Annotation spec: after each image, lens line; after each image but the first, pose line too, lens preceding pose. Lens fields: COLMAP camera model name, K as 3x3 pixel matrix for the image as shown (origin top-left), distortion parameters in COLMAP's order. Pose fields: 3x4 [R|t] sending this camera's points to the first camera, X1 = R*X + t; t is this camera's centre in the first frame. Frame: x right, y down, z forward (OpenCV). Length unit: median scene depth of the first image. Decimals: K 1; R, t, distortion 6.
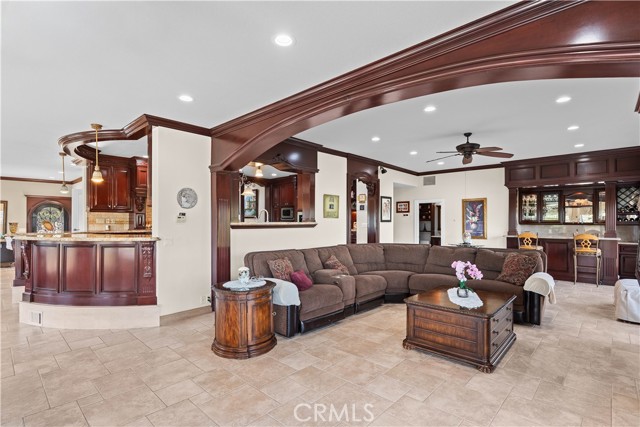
lens RADIAL K [[321.5, 0, 308.5], [0, 321.5, 226.2], [0, 0, 1]] dist [0.000215, 0.000186]
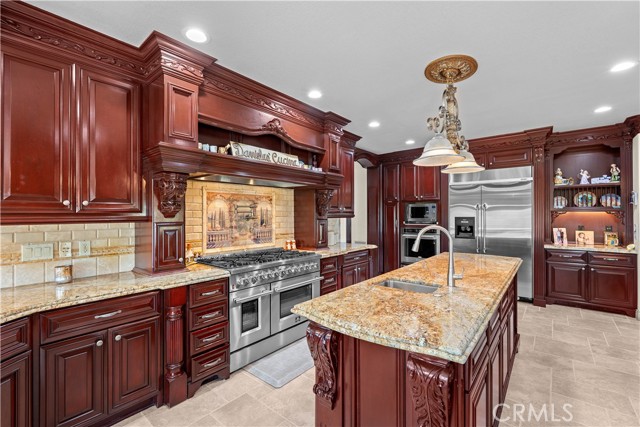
lens RADIAL K [[285.9, 0, 320.0], [0, 285.9, 213.5], [0, 0, 1]] dist [0.005641, 0.000348]
pose [[0.998395, -0.002975, 0.056564, -0.397543], [0.003521, 0.999948, -0.009563, -0.048405], [-0.056533, 0.009746, 0.998353, 0.716871]]
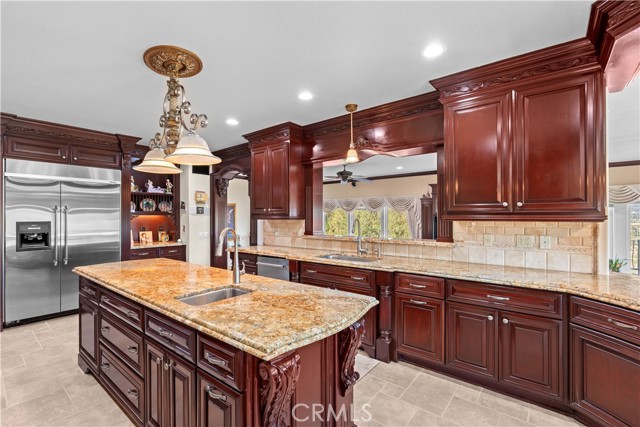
lens RADIAL K [[282.0, 0, 320.0], [0, 282.0, 213.5], [0, 0, 1]] dist [-0.002882, -0.000135]
pose [[-0.062948, 0.008625, 0.997980, -0.538877], [0.013451, 0.999879, -0.007793, -0.049150], [-0.997926, 0.012934, -0.063056, 0.899577]]
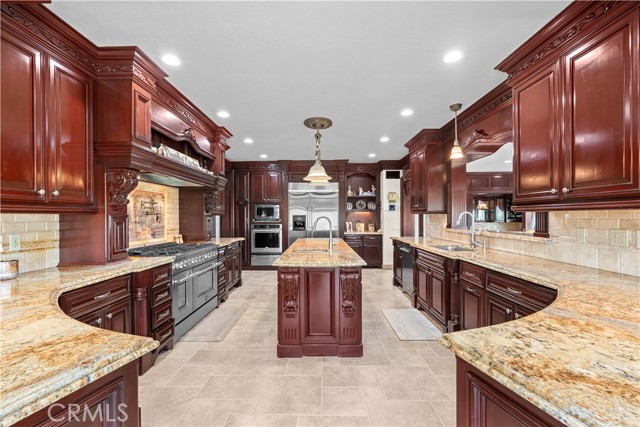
lens RADIAL K [[282.0, 0, 320.0], [0, 282.0, 213.5], [0, 0, 1]] dist [-0.002882, -0.000135]
pose [[0.743640, 0.002395, 0.668576, -0.581721], [0.010316, 0.999833, -0.015055, -0.036754], [-0.668500, 0.018093, 0.743492, 0.641240]]
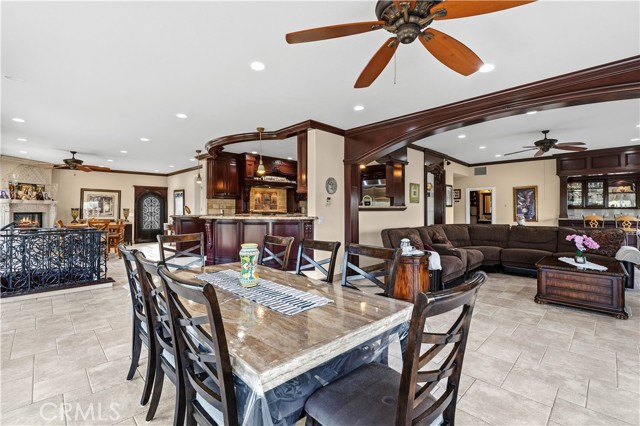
lens RADIAL K [[289.2, 0, 320.0], [0, 289.2, 213.0], [0, 0, 1]] dist [-0.002495, -0.000155]
pose [[0.999274, -0.001326, -0.038065, -0.213504], [0.001307, 0.999999, -0.000516, 0.010457], [0.038066, 0.000466, 0.999275, -0.069030]]
